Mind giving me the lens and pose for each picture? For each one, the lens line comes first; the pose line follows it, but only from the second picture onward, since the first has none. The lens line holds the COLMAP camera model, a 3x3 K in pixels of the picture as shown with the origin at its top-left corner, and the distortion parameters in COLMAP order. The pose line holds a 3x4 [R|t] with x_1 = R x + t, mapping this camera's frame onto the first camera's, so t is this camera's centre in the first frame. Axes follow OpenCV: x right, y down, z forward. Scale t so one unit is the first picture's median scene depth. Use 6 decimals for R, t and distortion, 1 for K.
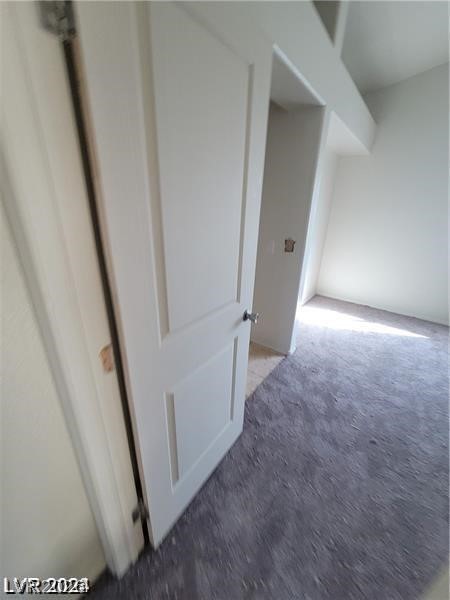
lens RADIAL K [[243.5, 0, 227.1], [0, 243.5, 298.9], [0, 0, 1]] dist [-0.002205, 0.000625]
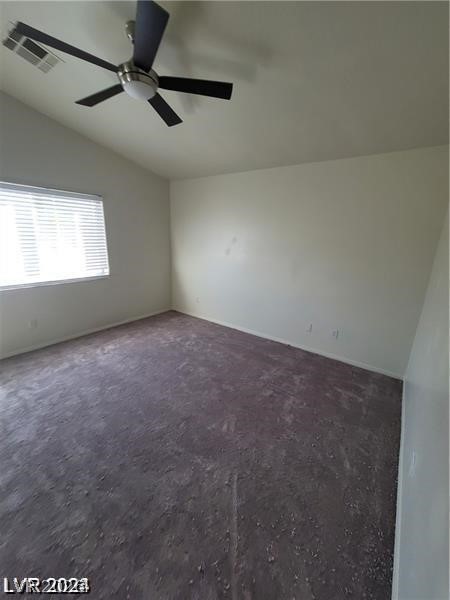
lens RADIAL K [[243.5, 0, 224.0], [0, 243.5, 301.6], [0, 0, 1]] dist [-0.002205, 0.000625]
pose [[0.000577, -0.293783, 0.955872, 0.187751], [0.340180, 0.898922, 0.276075, -0.080746], [-0.940360, 0.325010, 0.100458, 0.157850]]
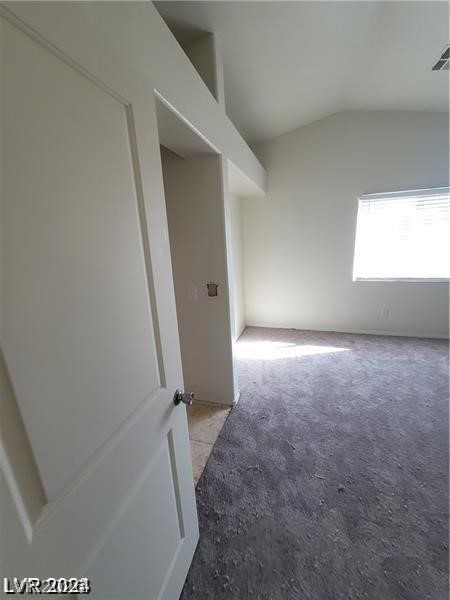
lens RADIAL K [[243.5, 0, 225.9], [0, 243.5, 298.9], [0, 0, 1]] dist [-0.002205, 0.000625]
pose [[0.944749, -0.156180, 0.288198, 0.029330], [0.193817, 0.975198, -0.106879, -0.075563], [-0.264358, 0.156831, 0.951588, 0.100609]]
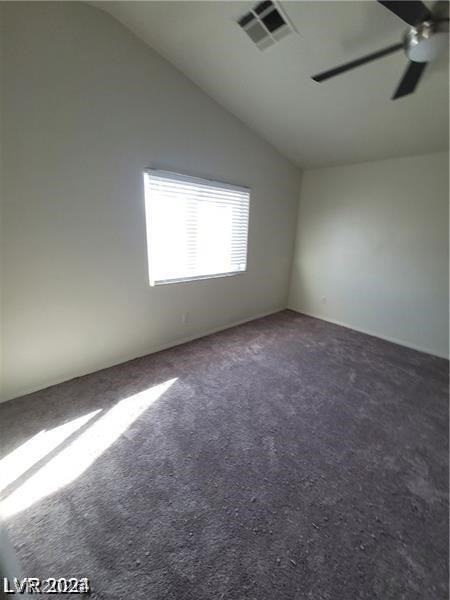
lens RADIAL K [[243.5, 0, 227.0], [0, 243.5, 302.2], [0, 0, 1]] dist [-0.002205, 0.000625]
pose [[0.191167, -0.312046, 0.930636, 0.250119], [0.329702, 0.913448, 0.238557, -0.306596], [-0.924528, 0.261228, 0.277503, 0.781956]]
